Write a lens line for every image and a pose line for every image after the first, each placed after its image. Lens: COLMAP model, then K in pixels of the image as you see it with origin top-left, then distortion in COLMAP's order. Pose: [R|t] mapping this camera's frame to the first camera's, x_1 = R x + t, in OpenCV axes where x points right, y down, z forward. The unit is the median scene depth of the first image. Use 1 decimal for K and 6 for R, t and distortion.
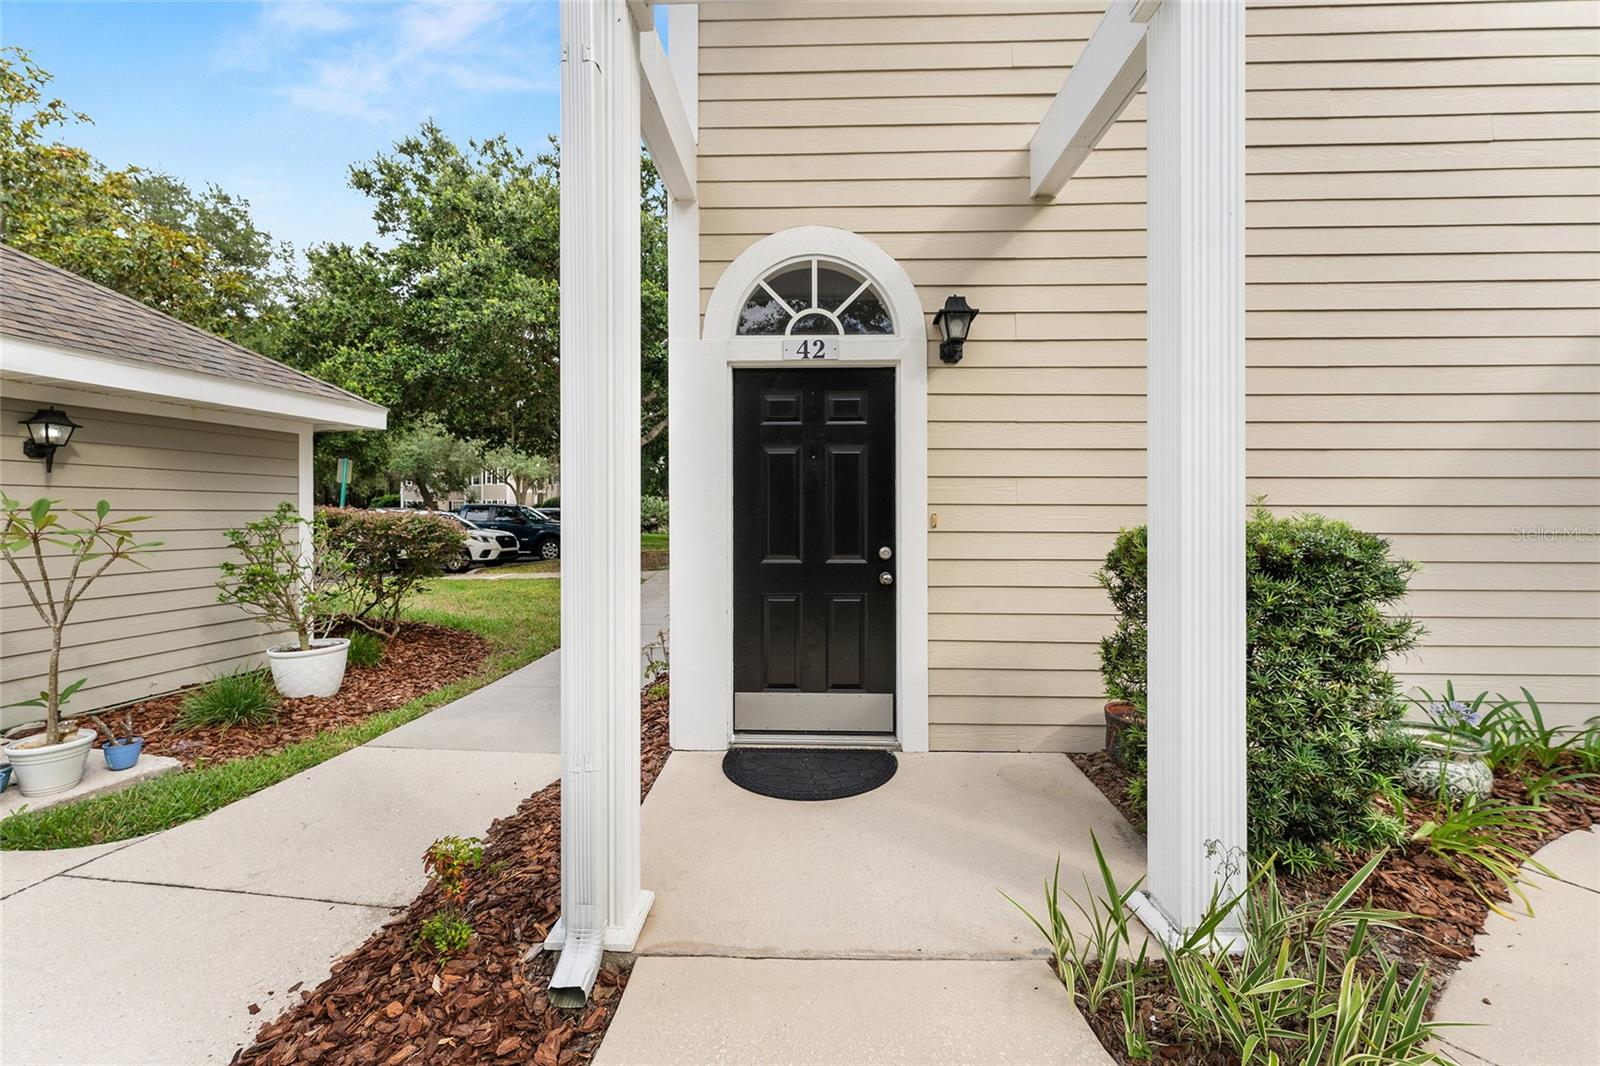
lens RADIAL K [[643.3, 0, 801.4], [0, 643.3, 521.2], [0, 0, 1]] dist [-0.000208, 0.000400]
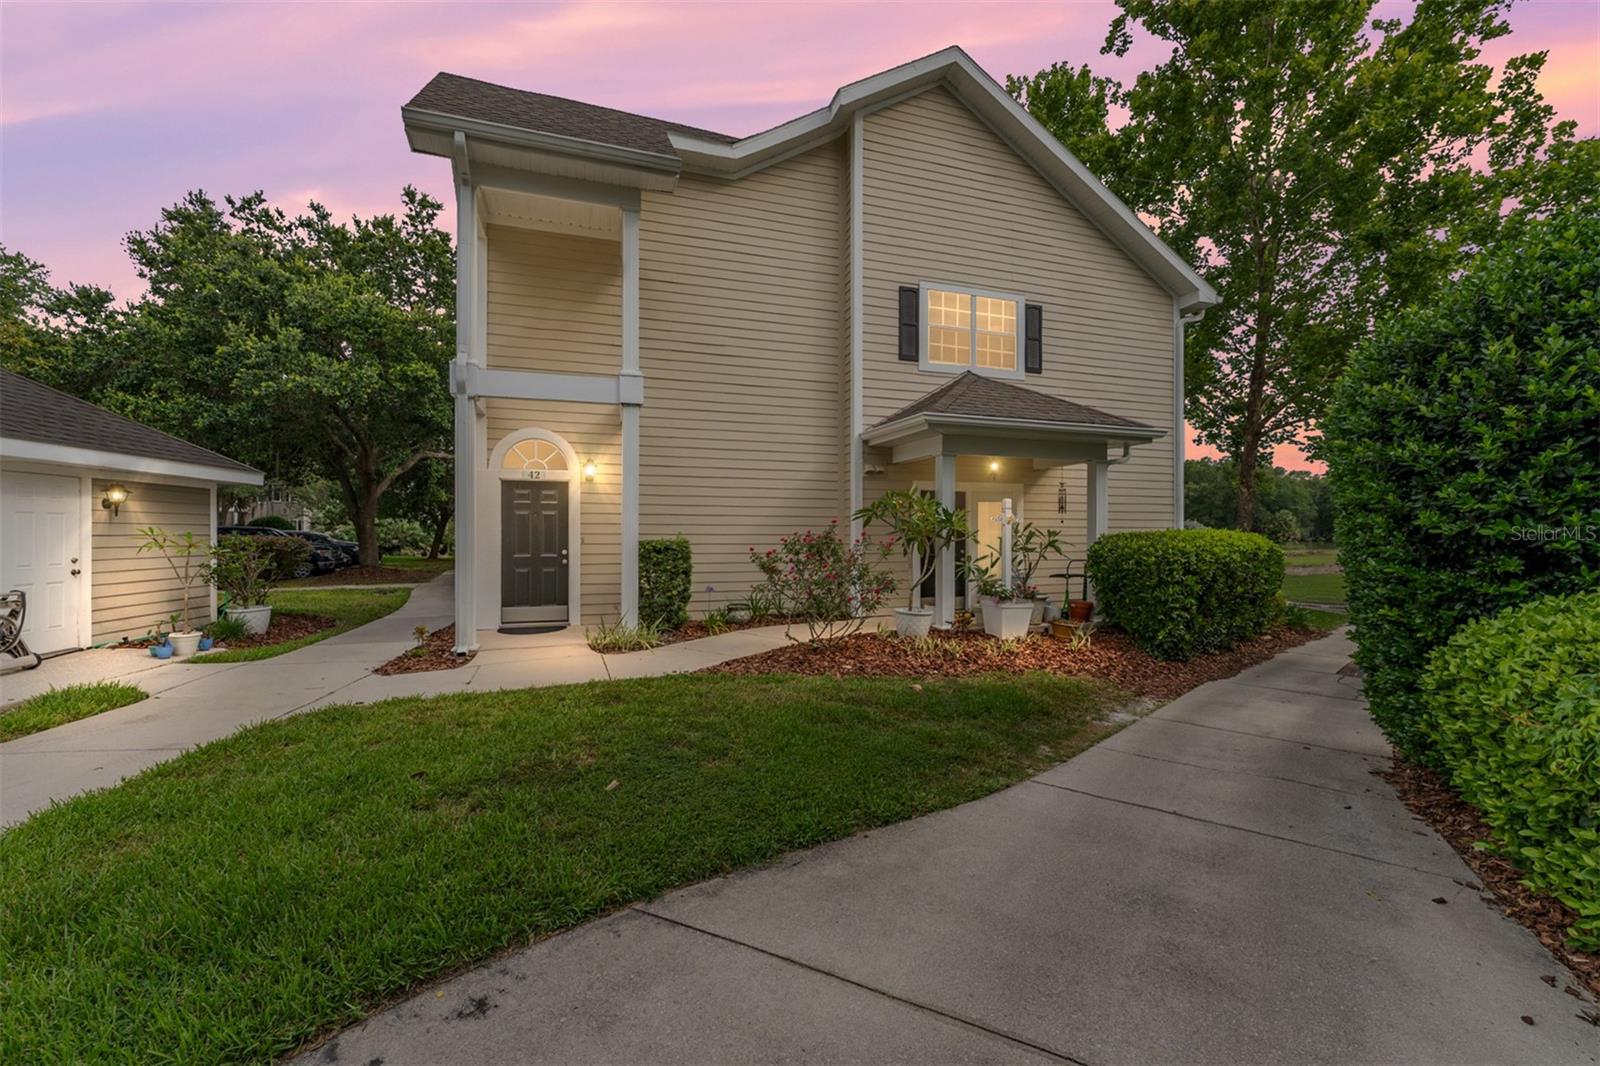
lens RADIAL K [[643.3, 0, 791.1], [0, 643.3, 531.6], [0, 0, 1]] dist [-0.000208, 0.000400]
pose [[0.941187, 0.000057, 0.337886, 0.087008], [0.005232, 0.999878, -0.014742, 0.006744], [-0.337845, 0.015643, 0.941072, -1.381102]]
